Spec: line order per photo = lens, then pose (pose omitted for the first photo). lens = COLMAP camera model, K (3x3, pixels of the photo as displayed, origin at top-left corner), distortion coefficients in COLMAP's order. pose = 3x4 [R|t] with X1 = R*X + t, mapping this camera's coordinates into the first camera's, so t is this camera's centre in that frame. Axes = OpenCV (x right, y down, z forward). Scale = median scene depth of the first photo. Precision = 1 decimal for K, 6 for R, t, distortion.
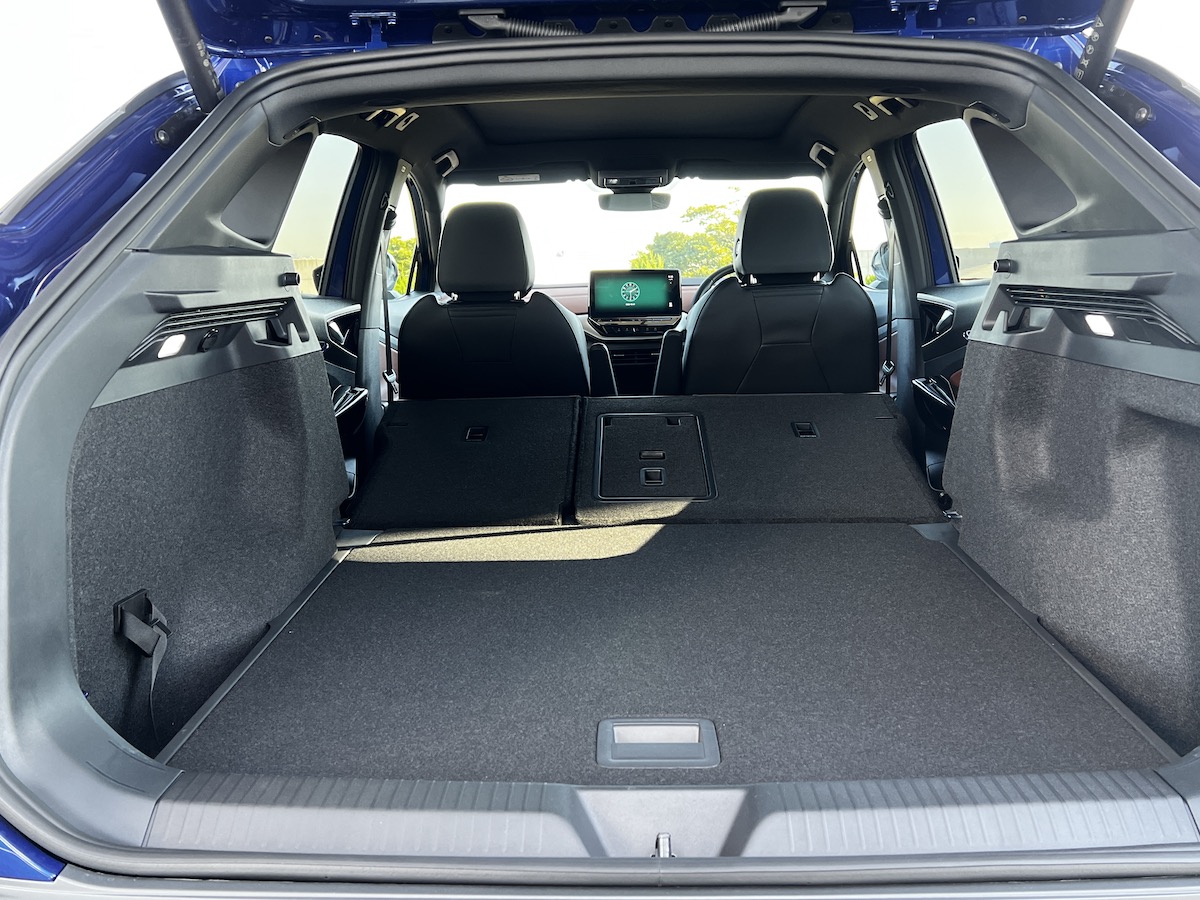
lens RADIAL K [[1059.9, 0, 600.0], [0, 1059.9, 455.7], [0, 0, 1]] dist [0.035379, -0.018238]
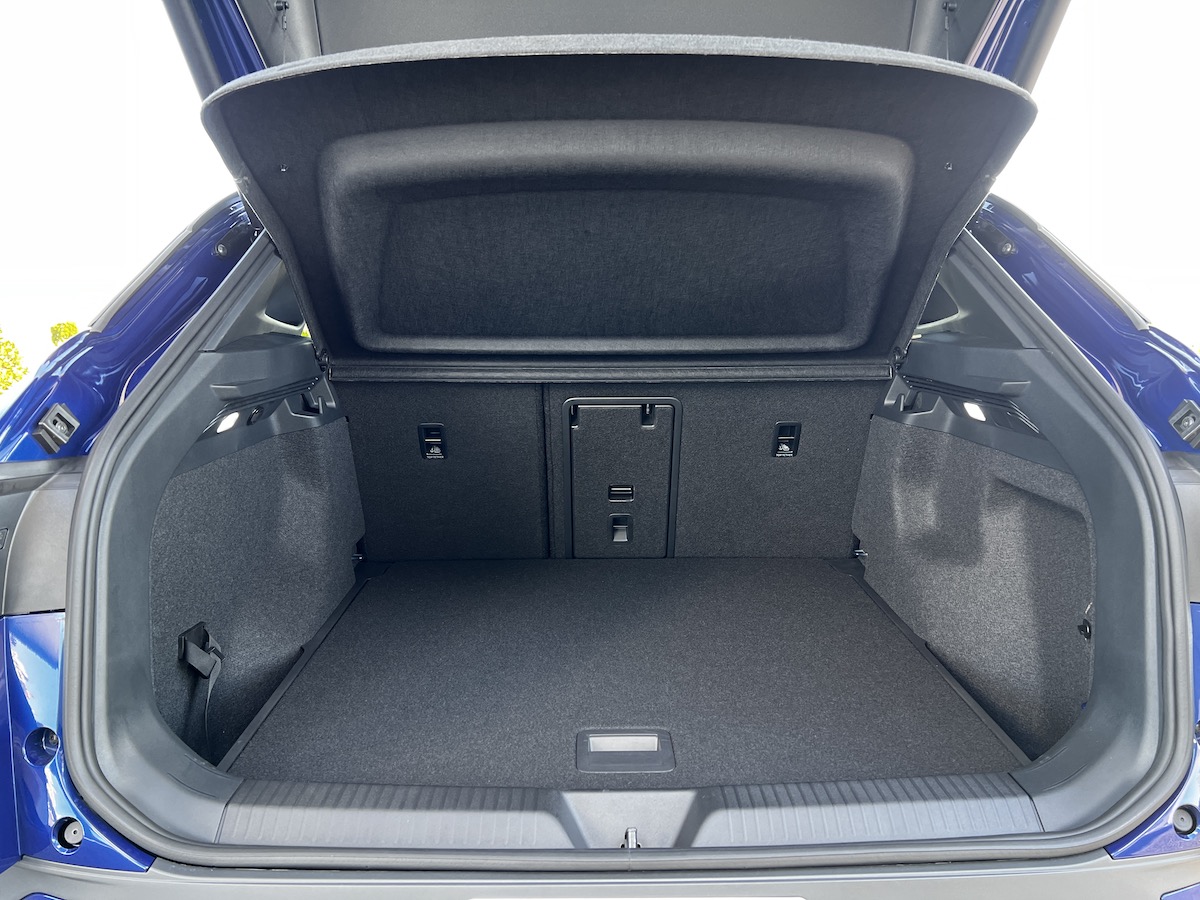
lens RADIAL K [[938.1, 0, 600.6], [0, 938.1, 453.0], [0, 0, 1]] dist [0.027725, -0.004794]
pose [[0.998971, 0.008803, 0.044497, -0.024643], [-0.008557, 0.999947, -0.005724, -0.068546], [-0.044545, 0.005338, 0.998993, -0.100477]]
